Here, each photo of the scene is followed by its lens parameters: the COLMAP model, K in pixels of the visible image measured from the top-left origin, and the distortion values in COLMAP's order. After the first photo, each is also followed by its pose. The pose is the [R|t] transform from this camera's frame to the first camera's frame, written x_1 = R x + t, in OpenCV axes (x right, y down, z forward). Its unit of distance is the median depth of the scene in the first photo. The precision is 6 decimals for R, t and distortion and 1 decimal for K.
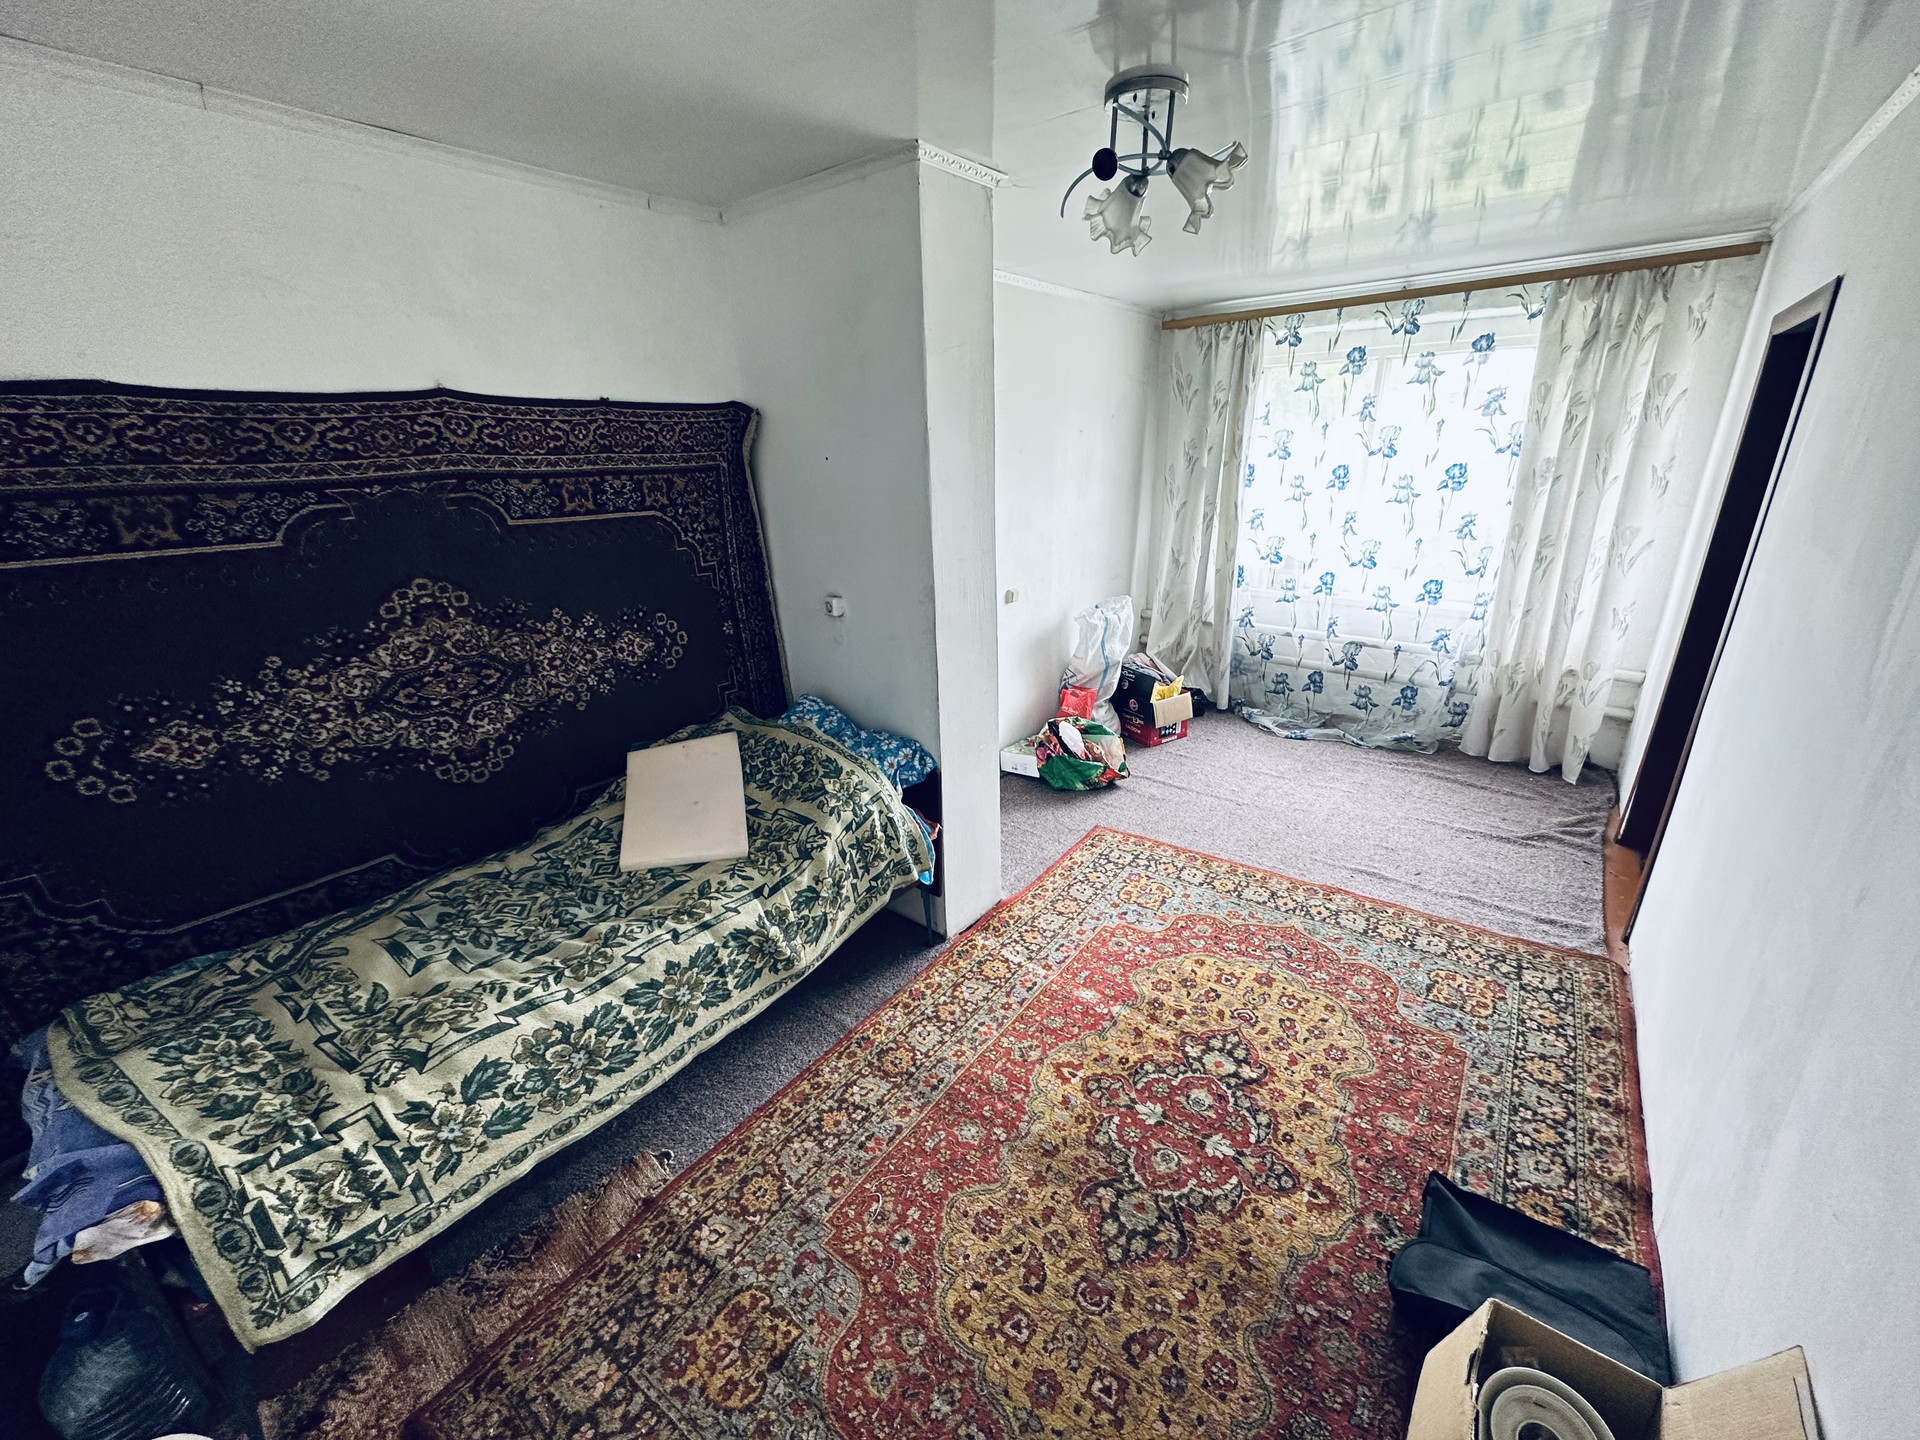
lens RADIAL K [[764.3, 0, 959.8], [0, 764.3, 725.2], [0, 0, 1]] dist [-0.004082, 0.000453]
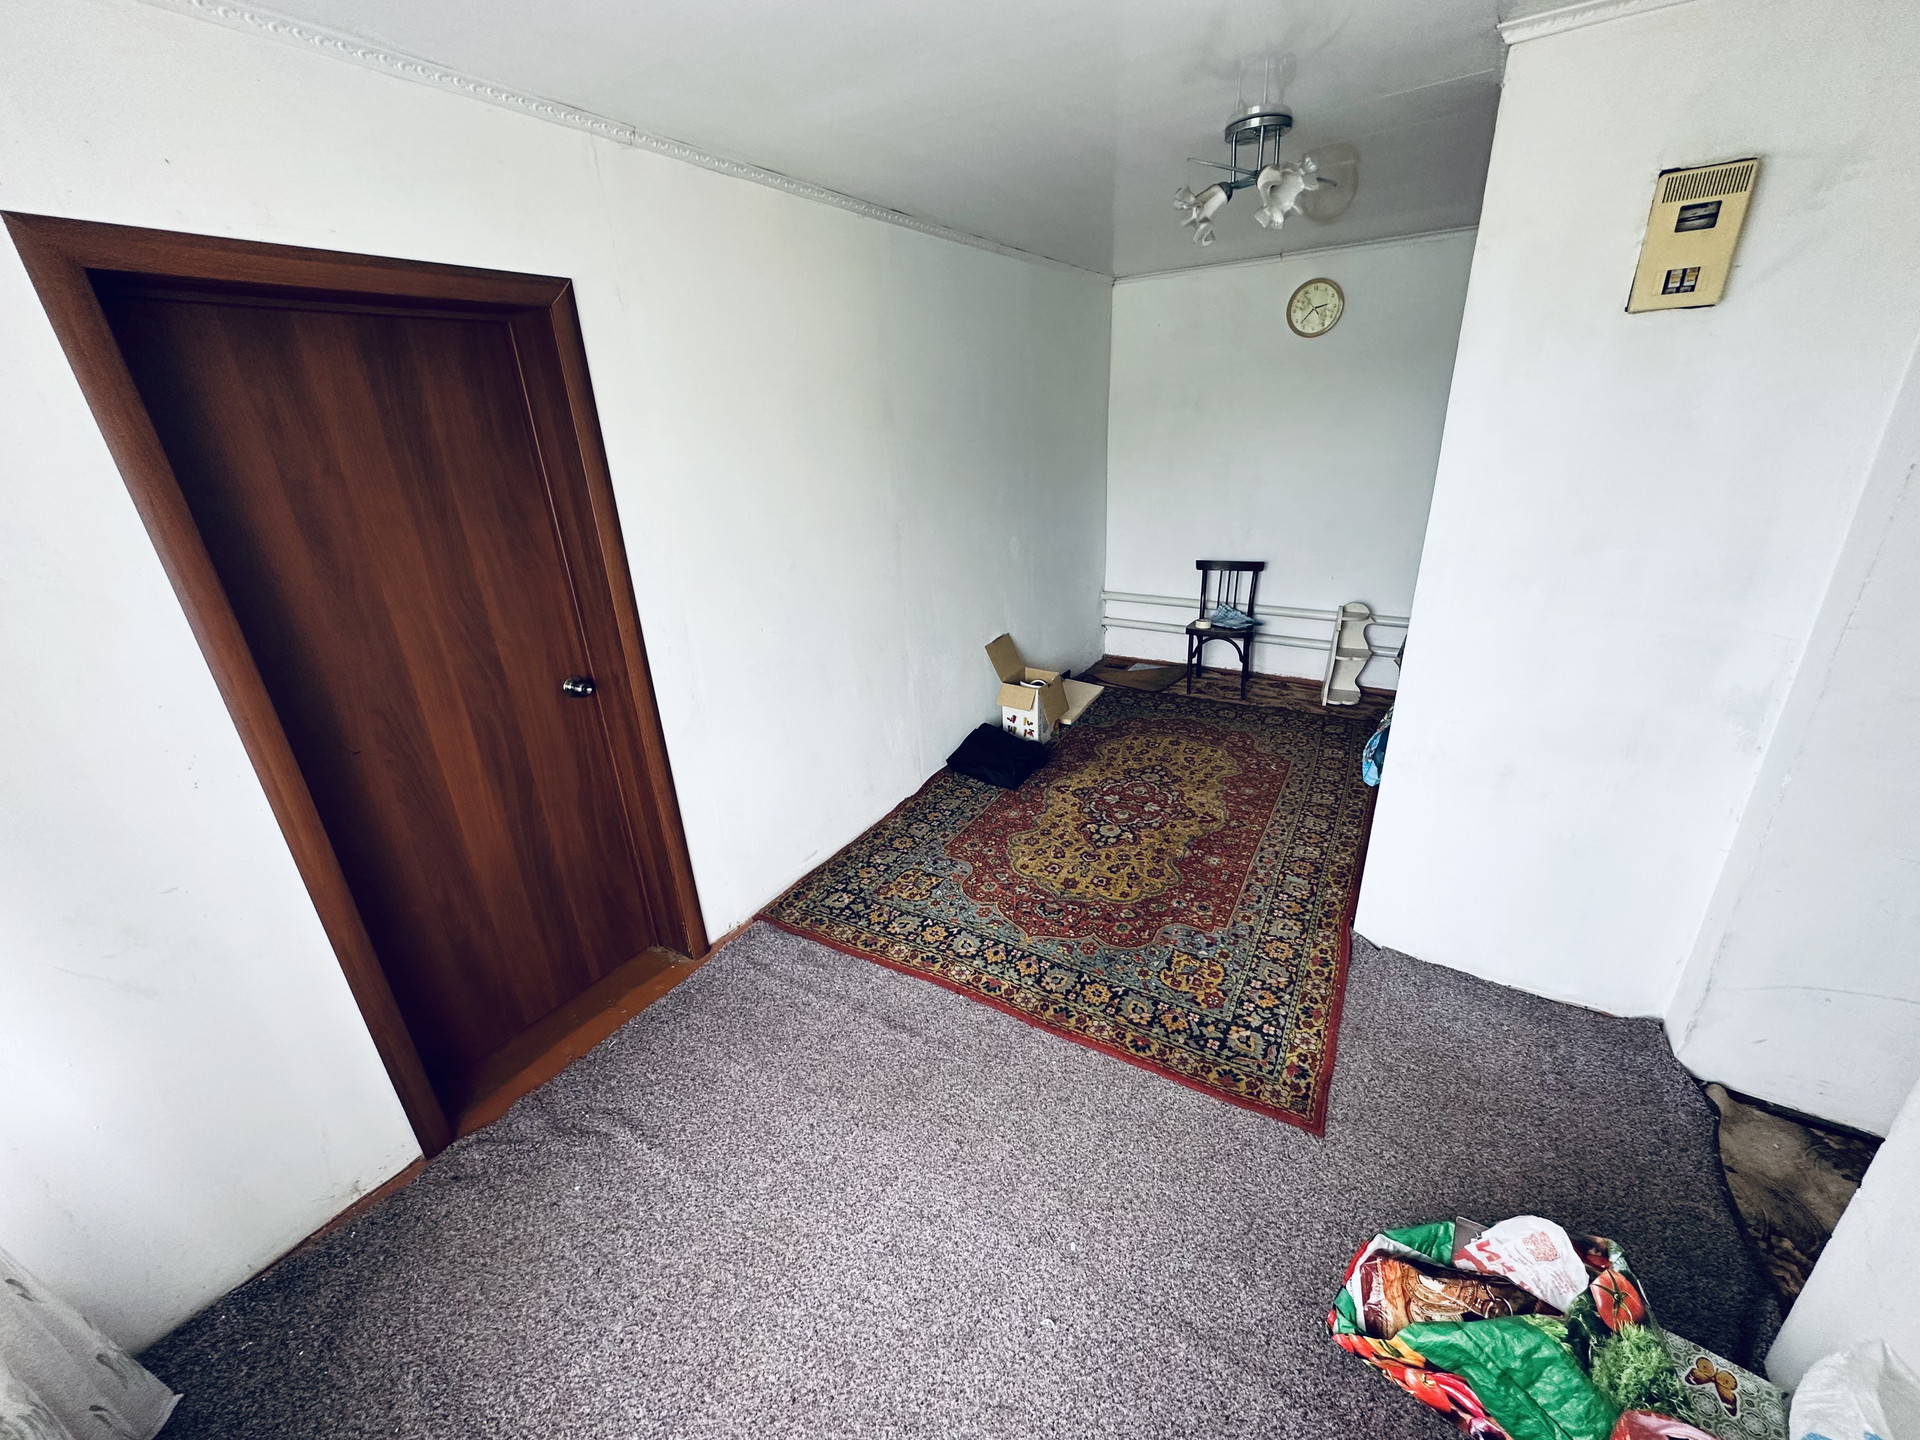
lens RADIAL K [[764.3, 0, 959.1], [0, 764.3, 718.0], [0, 0, 1]] dist [-0.004082, 0.000453]
pose [[-0.991761, 0.107553, -0.069586, 0.710549], [0.033914, 0.744275, 0.667012, -0.724353], [0.123531, 0.659157, -0.741790, 1.919134]]
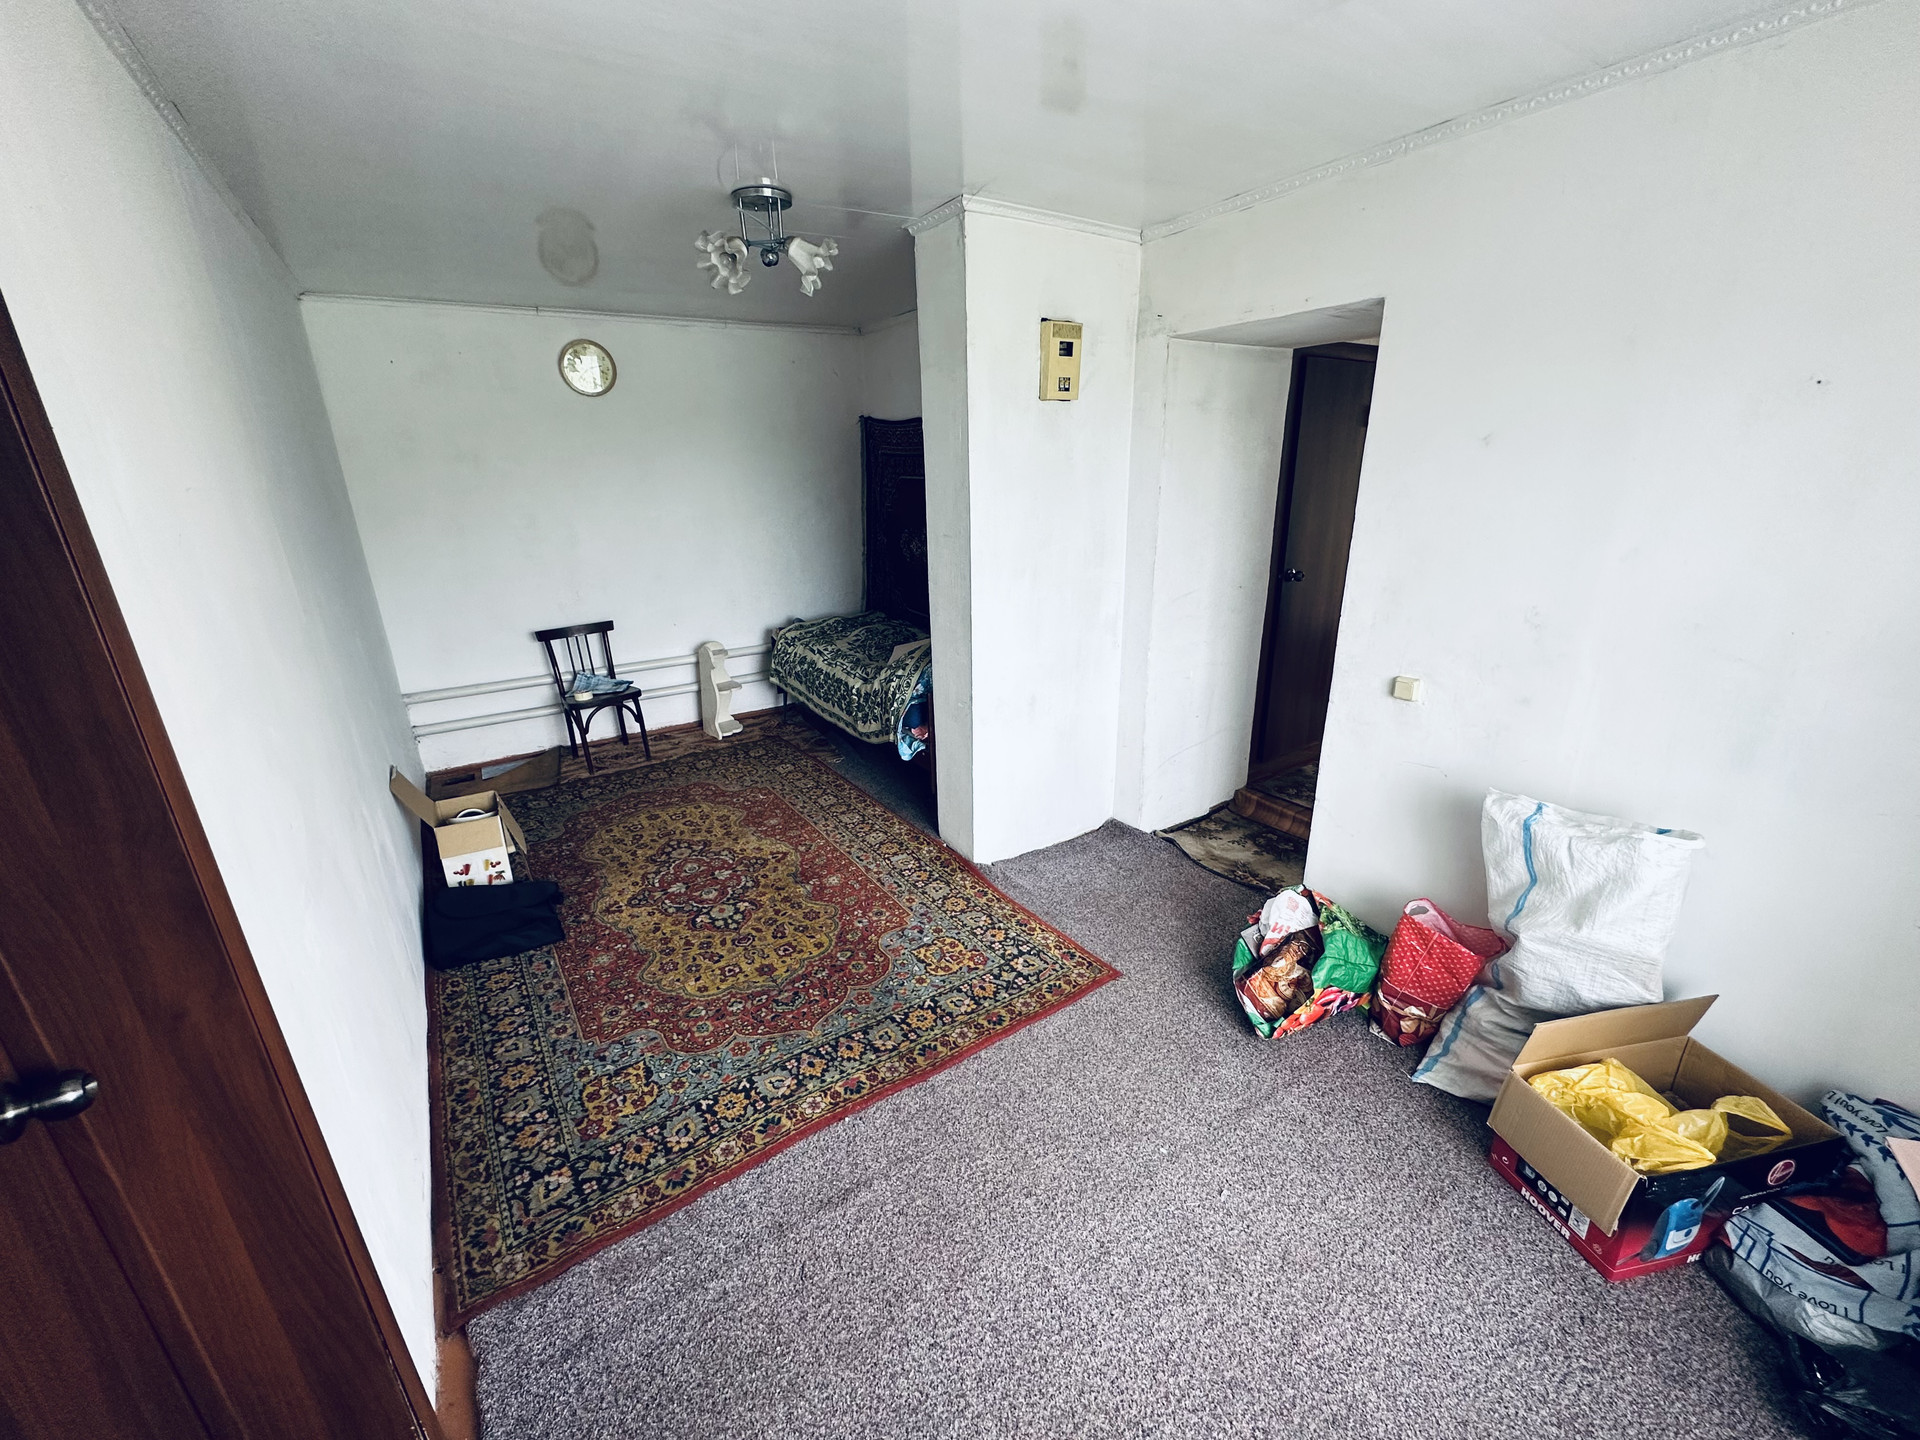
lens RADIAL K [[764.3, 0, 961.2], [0, 764.3, 717.7], [0, 0, 1]] dist [-0.004082, 0.000453]
pose [[-0.317205, 0.336739, -0.886559, 1.276342], [-0.302074, 0.850270, 0.431036, -0.547918], [0.898962, 0.404533, -0.167990, 1.458627]]
